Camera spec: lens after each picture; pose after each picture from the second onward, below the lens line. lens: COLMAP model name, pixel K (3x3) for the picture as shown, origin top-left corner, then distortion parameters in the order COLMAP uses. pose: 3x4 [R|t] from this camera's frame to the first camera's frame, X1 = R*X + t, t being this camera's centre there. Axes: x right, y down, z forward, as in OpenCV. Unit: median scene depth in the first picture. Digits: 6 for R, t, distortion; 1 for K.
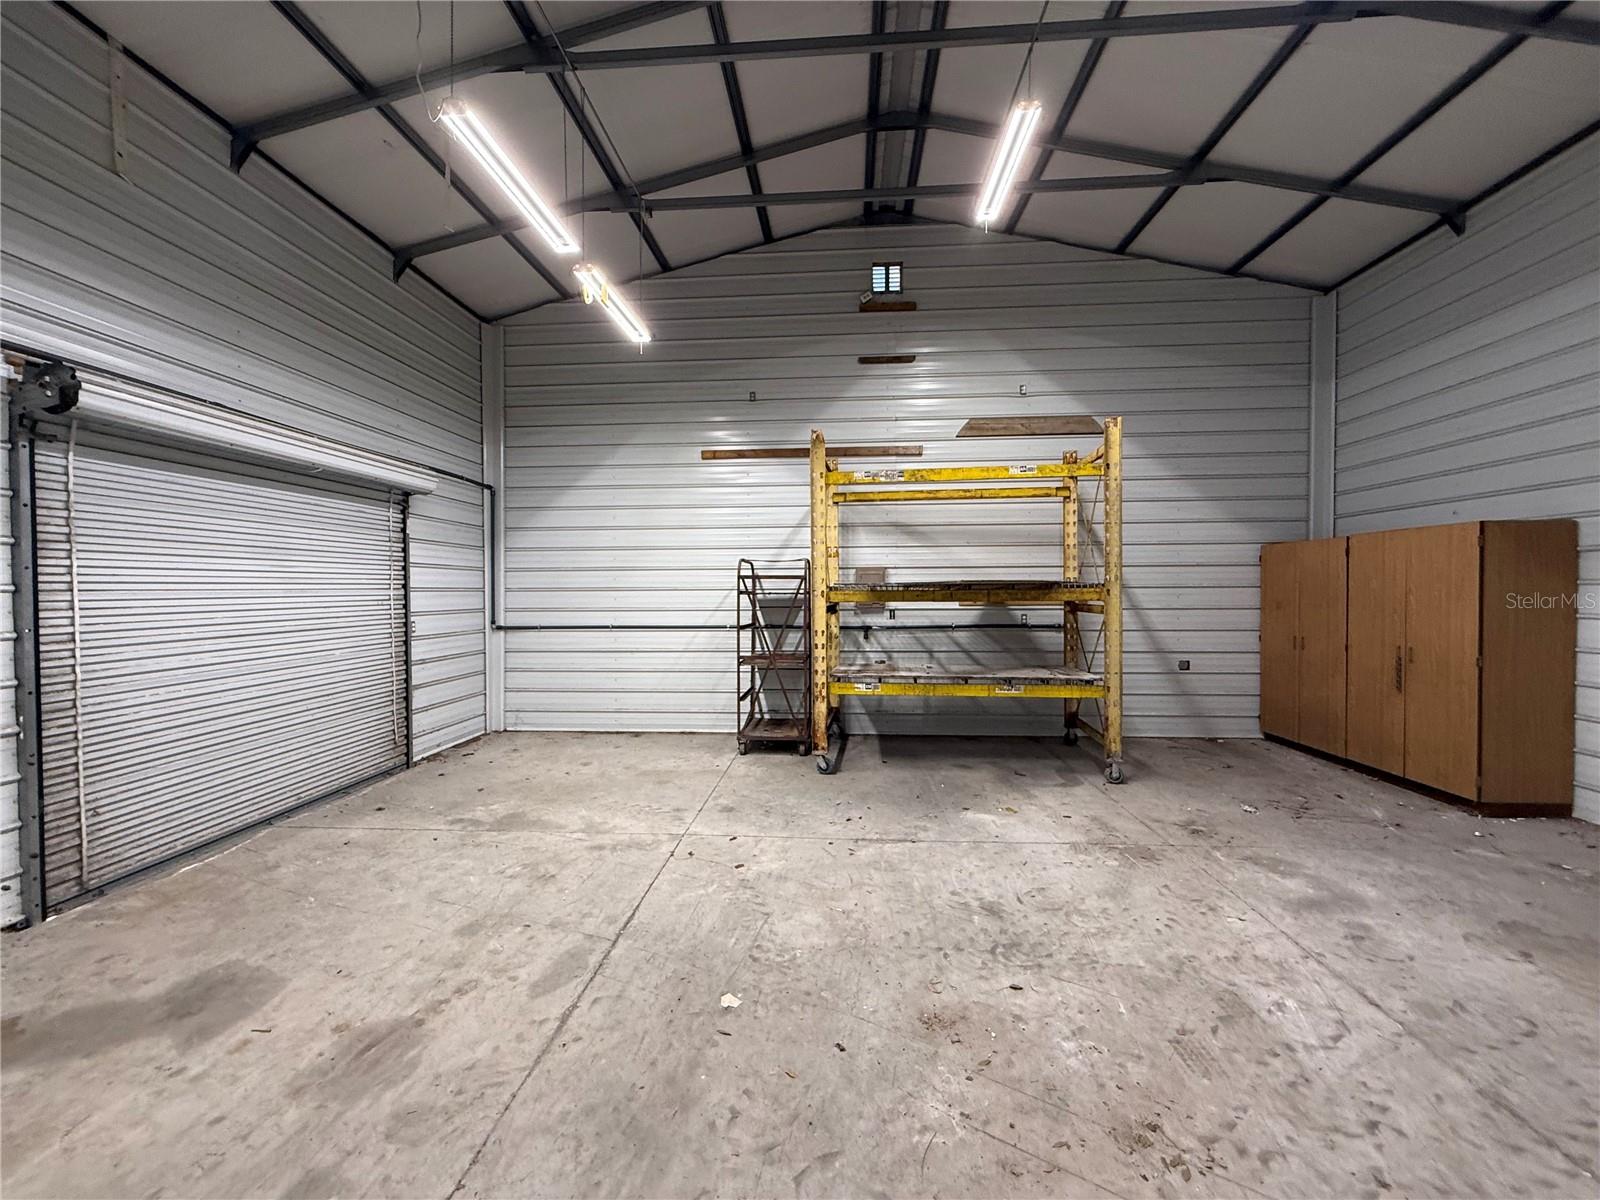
lens RADIAL K [[637.6, 0, 805.3], [0, 637.6, 598.1], [0, 0, 1]] dist [-0.001035, 0.001283]
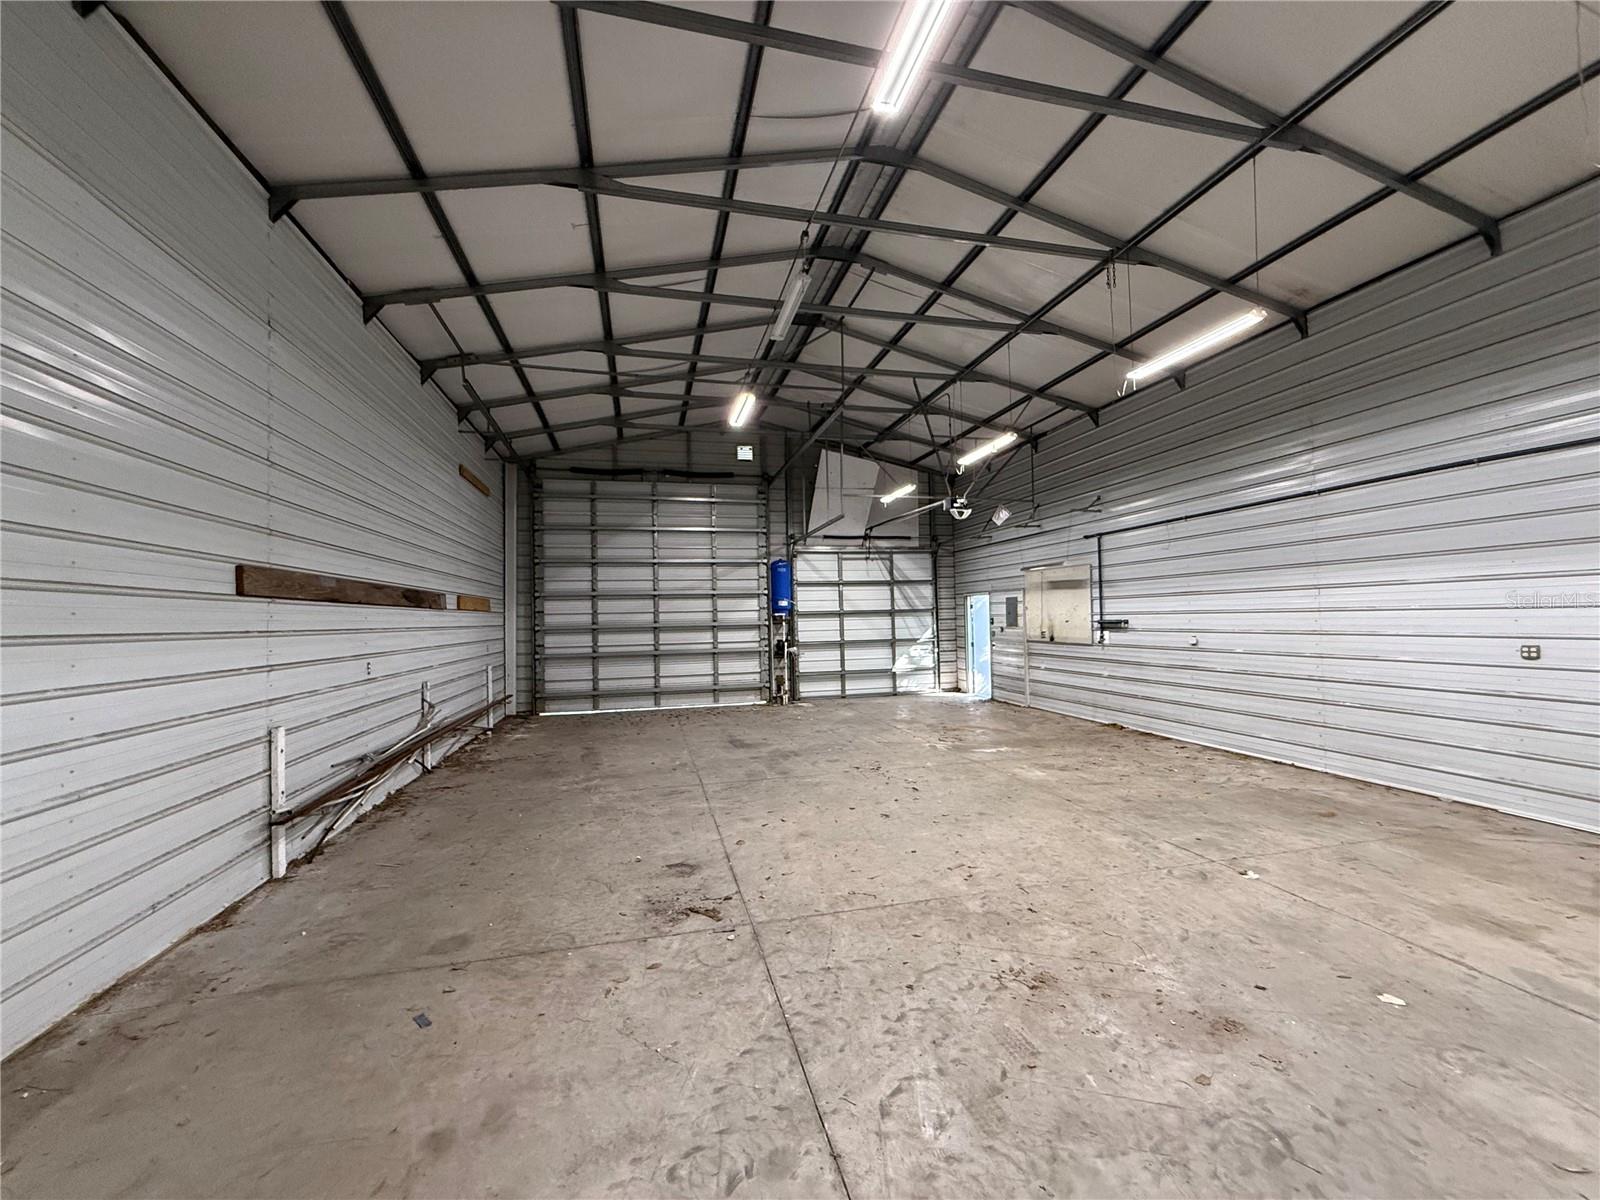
lens RADIAL K [[637.6, 0, 789.8], [0, 637.6, 603.7], [0, 0, 1]] dist [-0.001035, 0.001283]
pose [[-0.957652, 0.017112, -0.287419, 2.587560], [0.021205, 0.999713, -0.011134, -0.109925], [0.287146, -0.016757, -0.957740, 3.914812]]
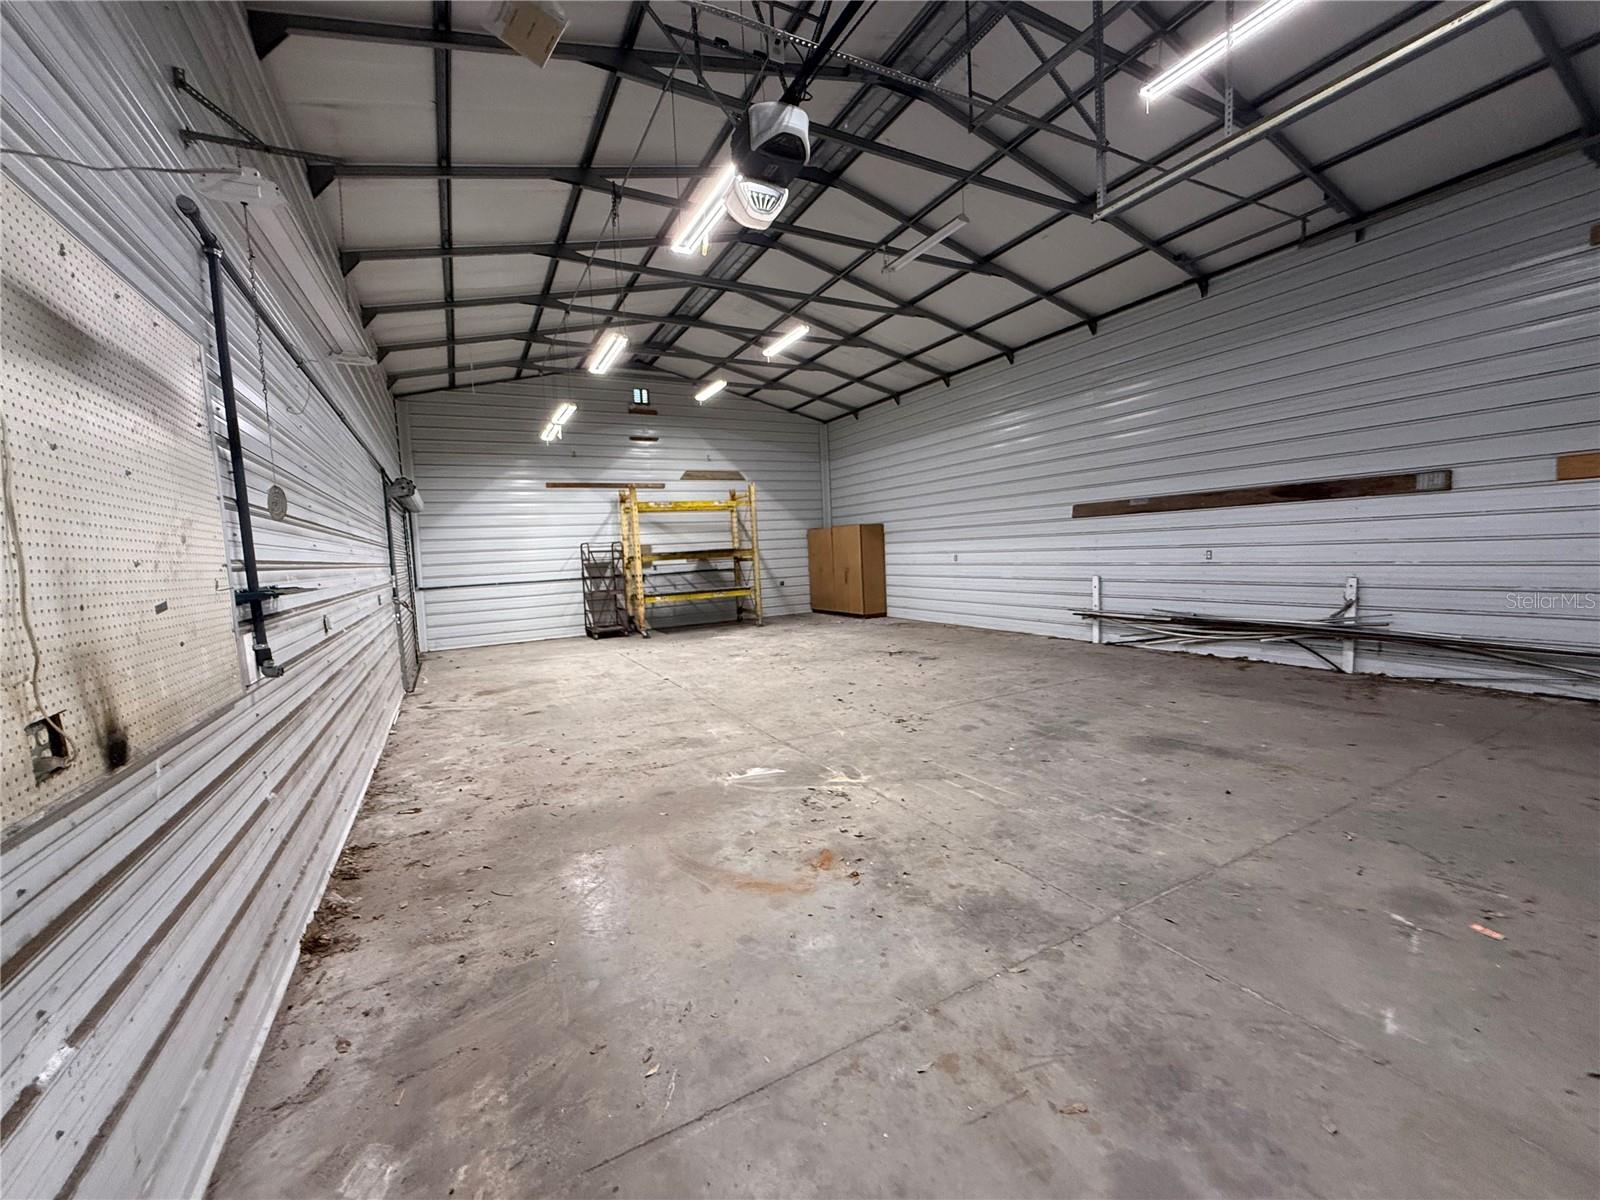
lens RADIAL K [[637.6, 0, 795.2], [0, 637.6, 602.5], [0, 0, 1]] dist [-0.001035, 0.001283]
pose [[0.848509, -0.080045, 0.523092, -0.543504], [0.050006, 0.996199, 0.071325, 0.012844], [-0.526813, -0.034362, 0.849286, -0.929799]]
